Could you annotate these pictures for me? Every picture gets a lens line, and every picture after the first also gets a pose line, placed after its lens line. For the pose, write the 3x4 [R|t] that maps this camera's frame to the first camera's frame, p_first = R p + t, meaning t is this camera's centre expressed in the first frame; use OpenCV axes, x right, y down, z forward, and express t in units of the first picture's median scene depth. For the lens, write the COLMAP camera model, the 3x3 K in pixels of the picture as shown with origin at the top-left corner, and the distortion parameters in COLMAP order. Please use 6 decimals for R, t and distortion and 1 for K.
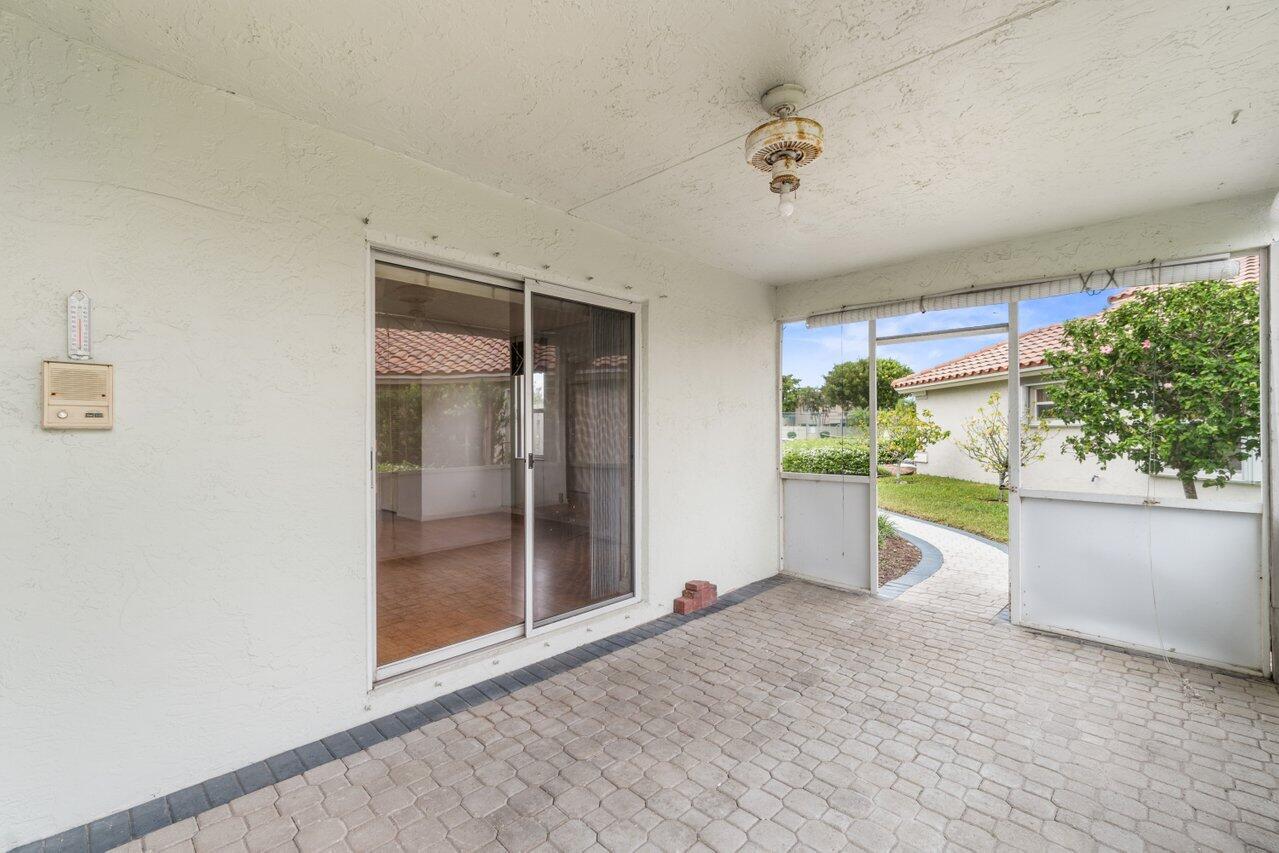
lens RADIAL K [[551.2, 0, 638.3], [0, 551.2, 429.5], [0, 0, 1]] dist [-0.001742, 0.000141]
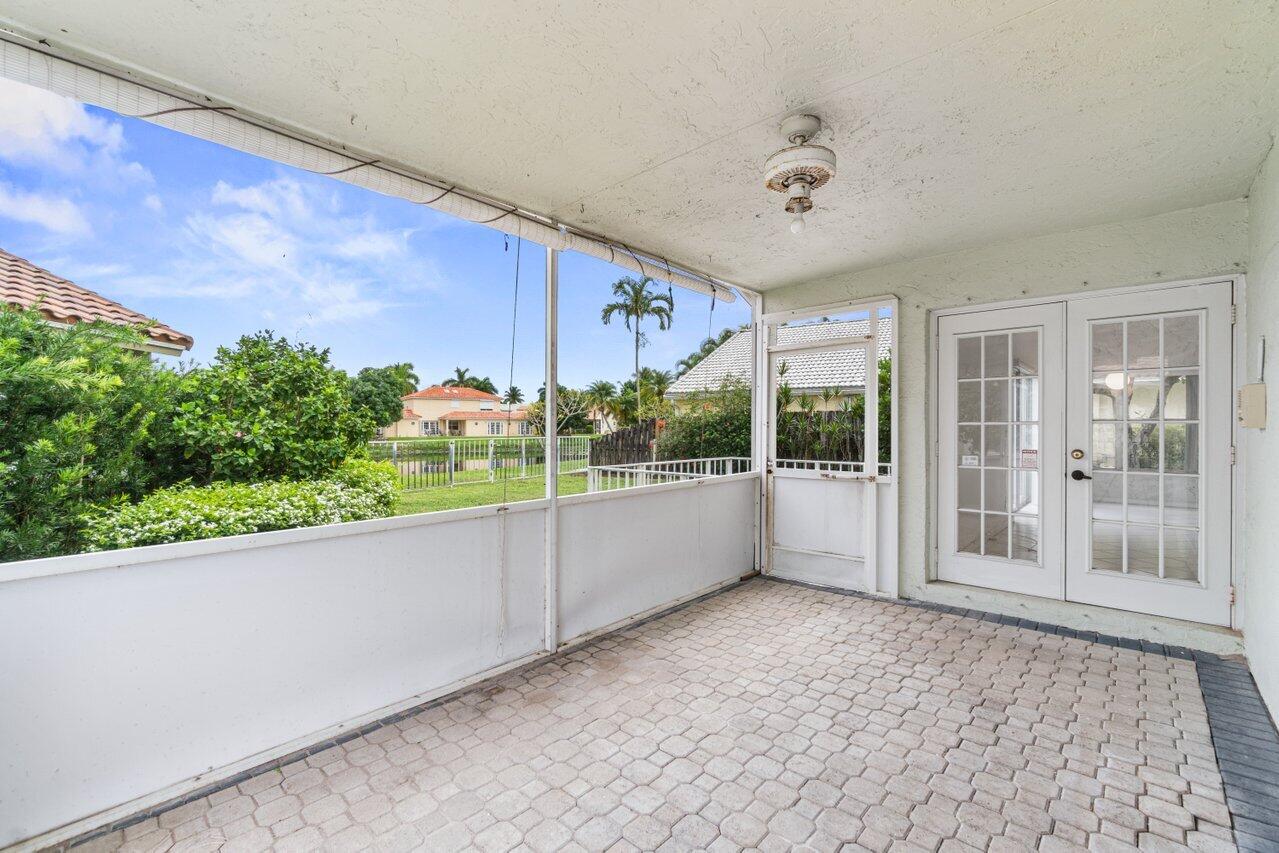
lens RADIAL K [[551.2, 0, 641.4], [0, 551.2, 428.9], [0, 0, 1]] dist [-0.001742, 0.000141]
pose [[-0.999494, 0.000985, -0.031777, 0.587556], [0.000898, 0.999996, 0.002761, -0.003733], [0.031780, 0.002731, -0.999491, 1.995066]]
